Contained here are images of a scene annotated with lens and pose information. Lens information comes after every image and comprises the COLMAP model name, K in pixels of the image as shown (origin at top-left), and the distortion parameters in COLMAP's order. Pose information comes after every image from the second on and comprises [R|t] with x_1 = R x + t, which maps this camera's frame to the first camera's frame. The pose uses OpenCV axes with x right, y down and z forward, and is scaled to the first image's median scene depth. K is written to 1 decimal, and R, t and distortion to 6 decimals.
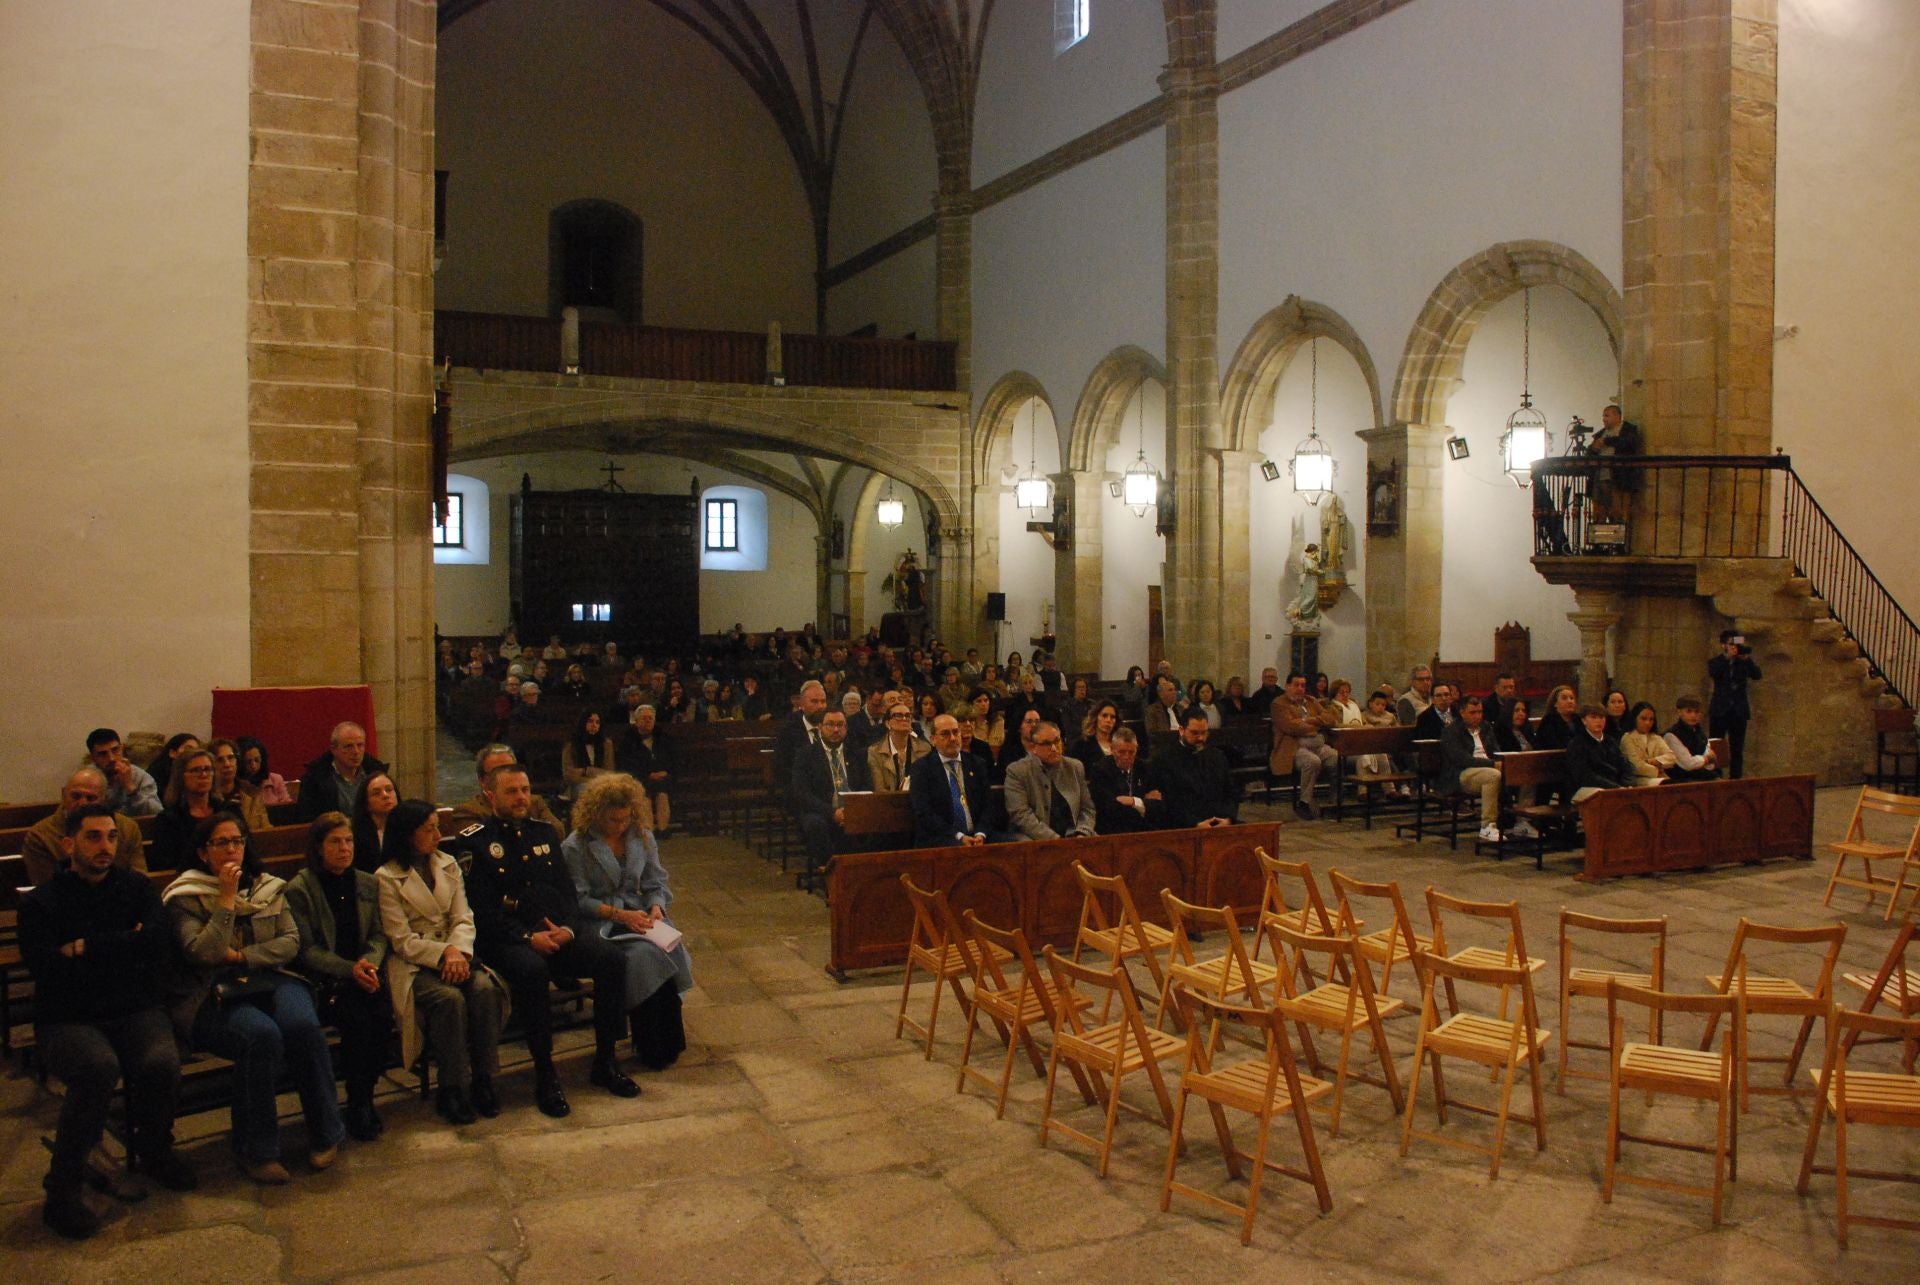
lens RADIAL K [[1486.2, 0, 948.2], [0, 1486.2, 649.4], [0, 0, 1]] dist [-0.152576, 0.103938]
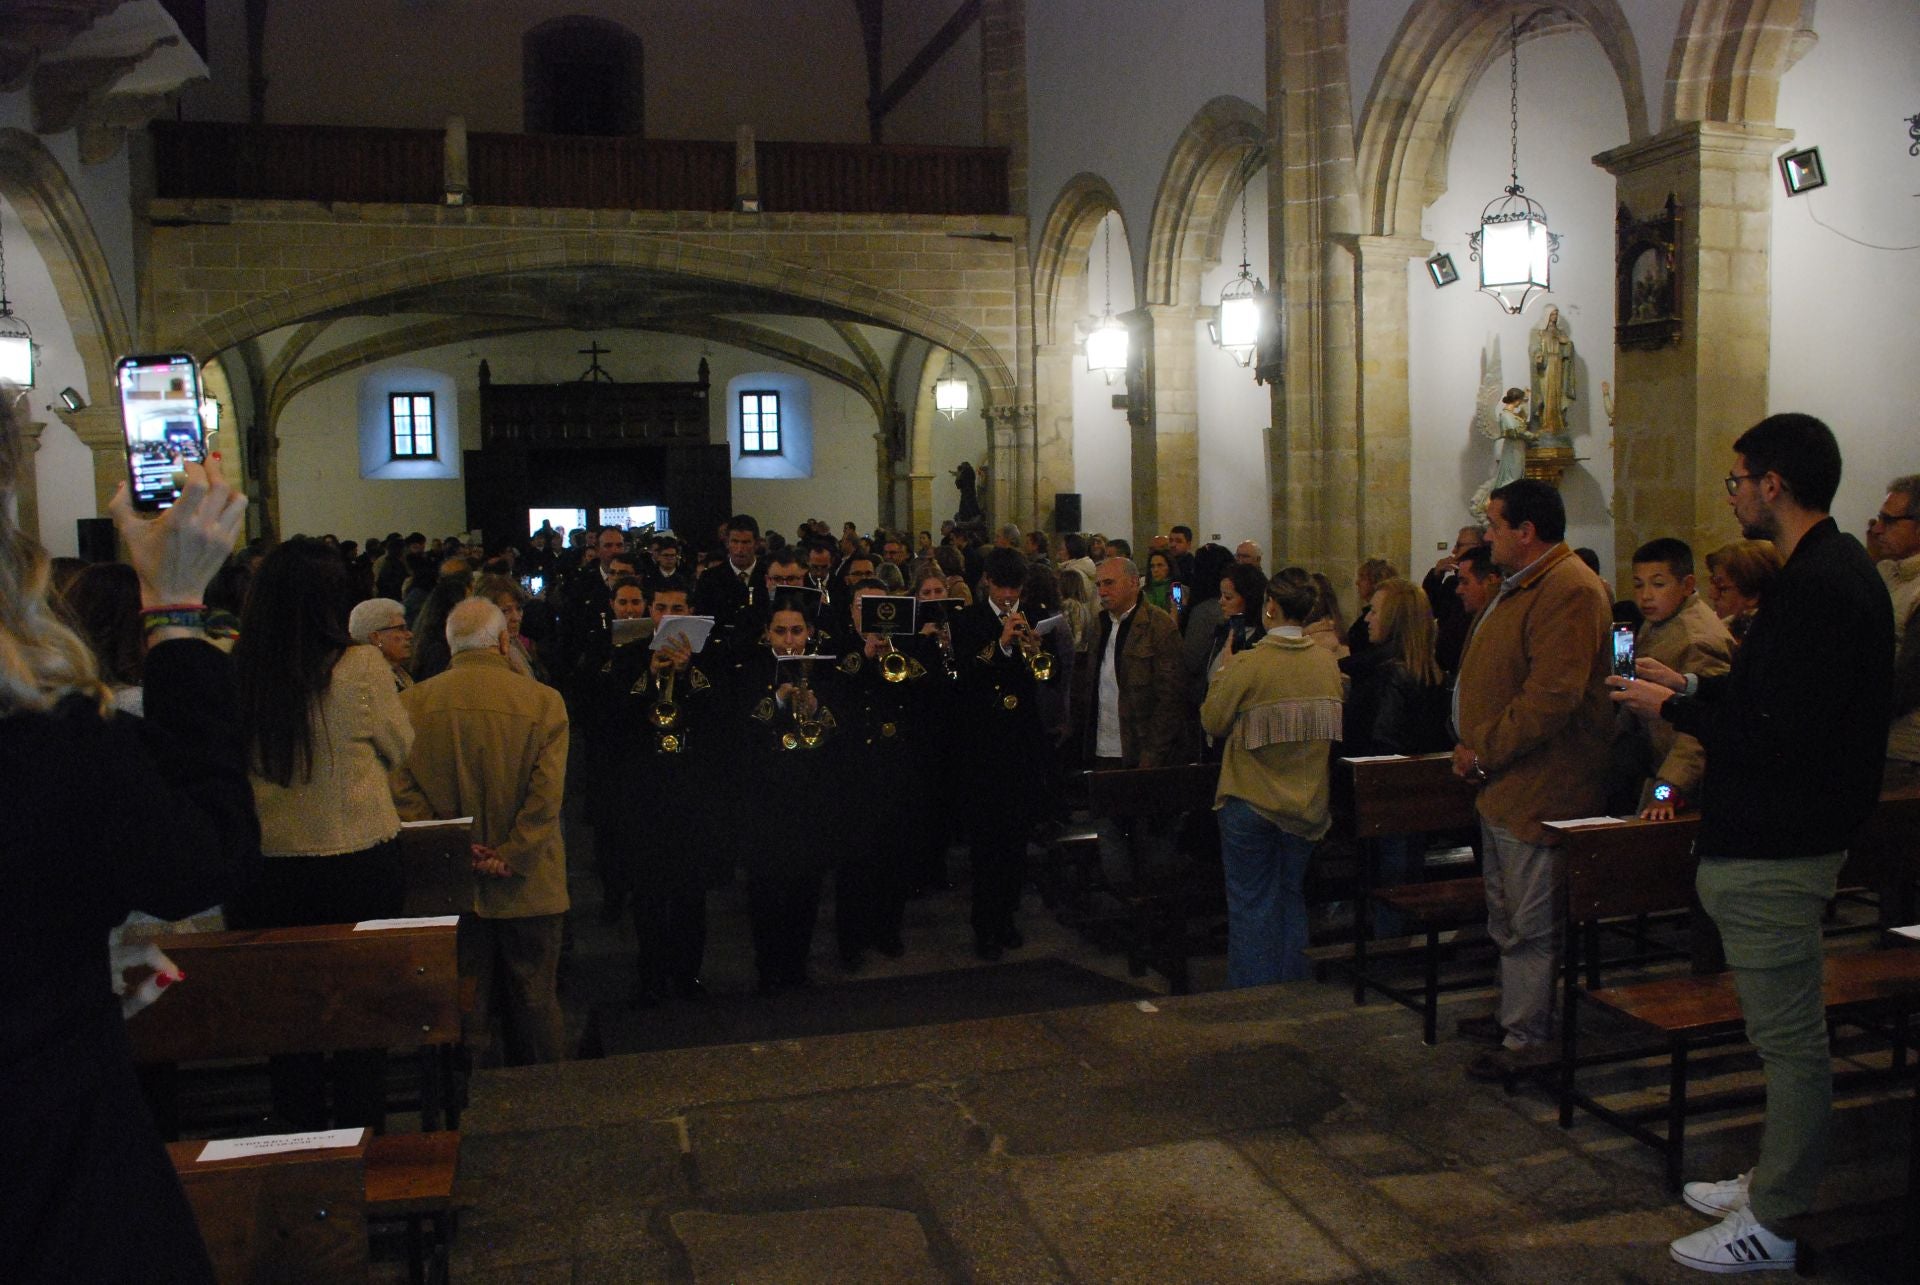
lens RADIAL K [[1486.2, 0, 948.2], [0, 1486.2, 649.4], [0, 0, 1]] dist [-0.152576, 0.103938]
pose [[0.990552, -0.008757, -0.136858, 0.098654], [0.015577, 0.998685, 0.048843, 0.001420], [0.136250, -0.050514, 0.989386, 0.380654]]
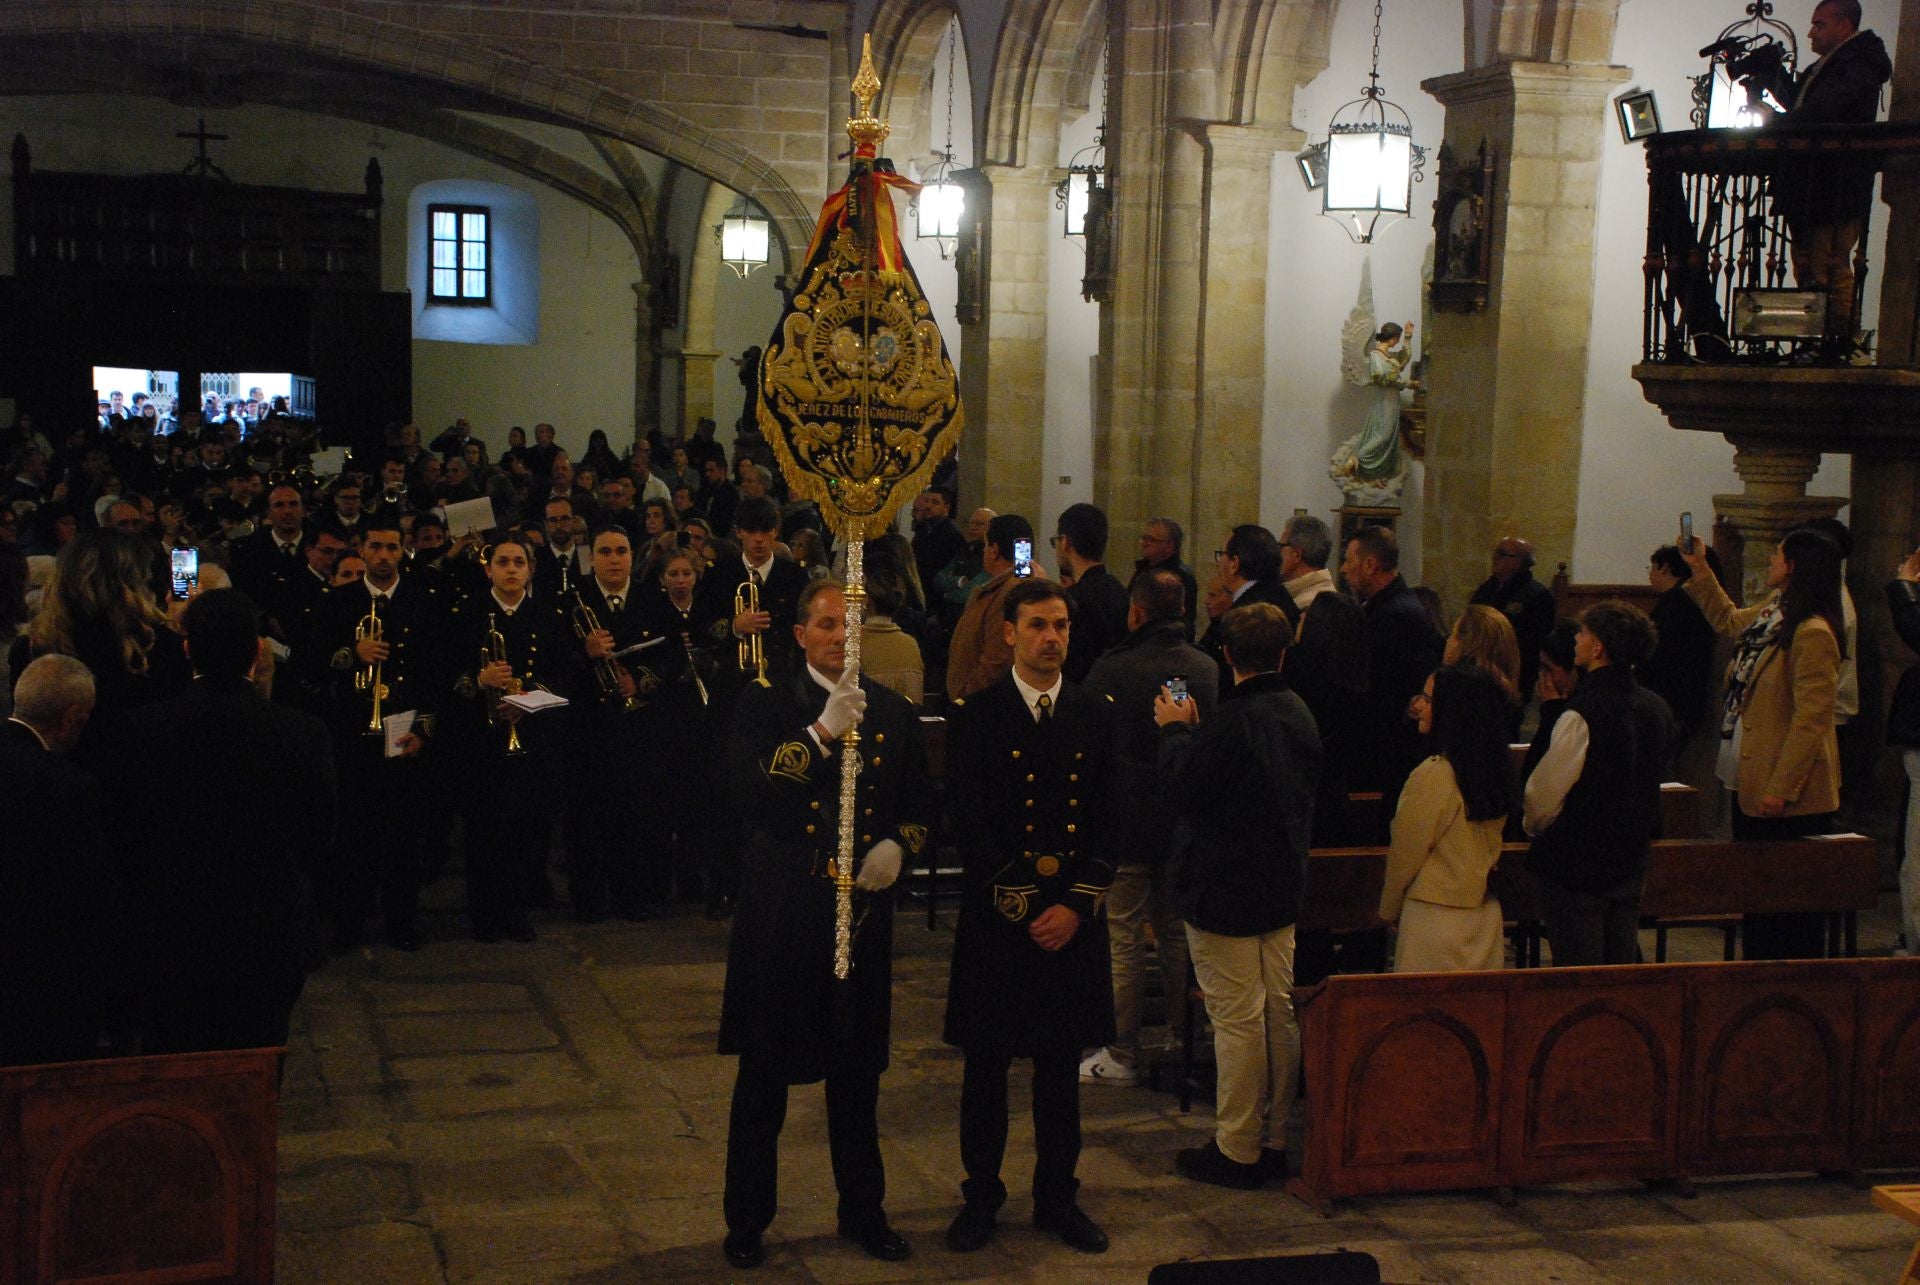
lens RADIAL K [[2625.4, 0, 940.3], [0, 2625.4, 647.6], [0, 0, 1]] dist [0.133687, 0.360457]
pose [[0.996238, 0.035224, -0.079181, 0.170764], [-0.030353, 0.997621, 0.061899, -0.014640], [0.081173, -0.059262, 0.994937, 0.119546]]
